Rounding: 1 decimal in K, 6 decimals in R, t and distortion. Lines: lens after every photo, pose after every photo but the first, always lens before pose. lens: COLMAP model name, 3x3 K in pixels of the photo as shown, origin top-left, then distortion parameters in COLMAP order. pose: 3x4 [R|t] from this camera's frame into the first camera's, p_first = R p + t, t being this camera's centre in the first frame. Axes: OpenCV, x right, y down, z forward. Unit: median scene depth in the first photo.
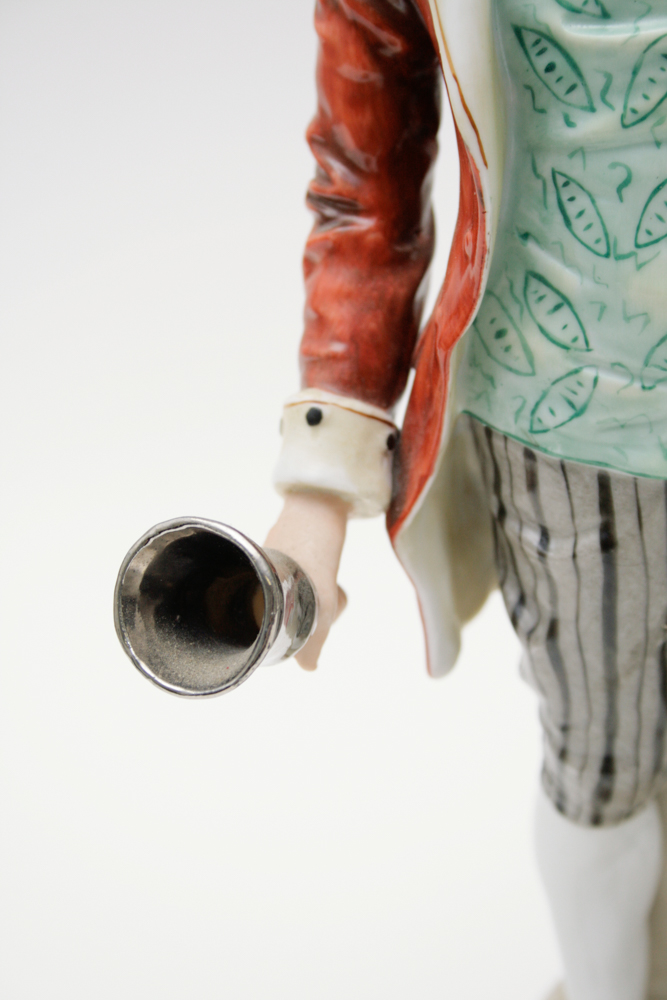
lens RADIAL K [[2131.4, 0, 333.5], [0, 2131.4, 500.0], [0, 0, 1]] dist [0.062473, 0.053374]
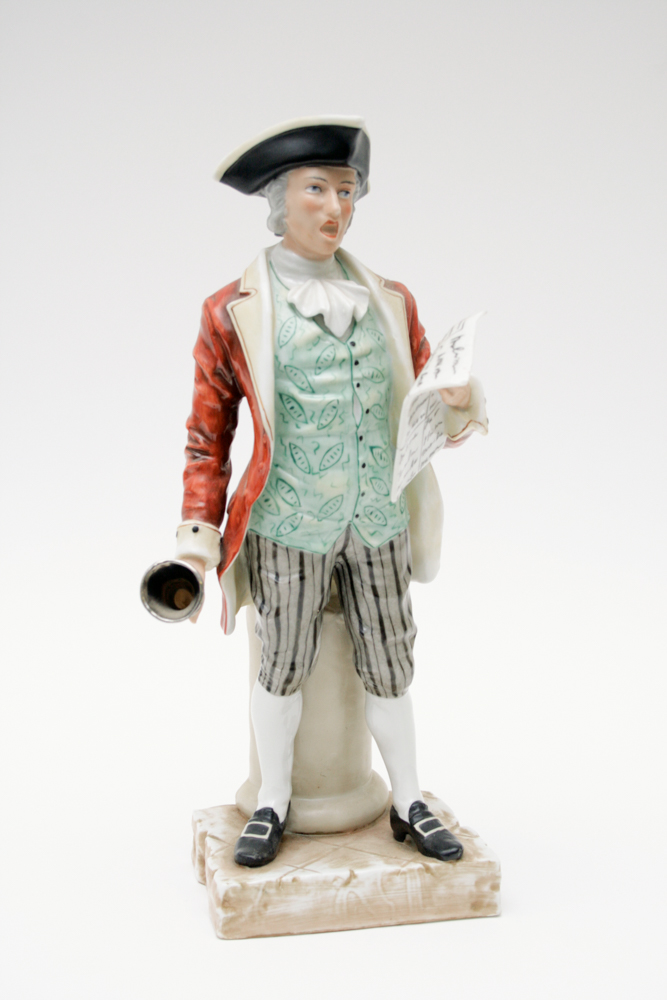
lens RADIAL K [[1751.5, 0, 333.5], [0, 1751.5, 500.0], [0, 0, 1]] dist [0.027678, 0.006405]
pose [[0.948073, 0.036883, 0.315907, -0.556251], [0.003668, 0.991919, -0.126817, 0.209883], [-0.318032, 0.121391, 0.940276, -1.163170]]
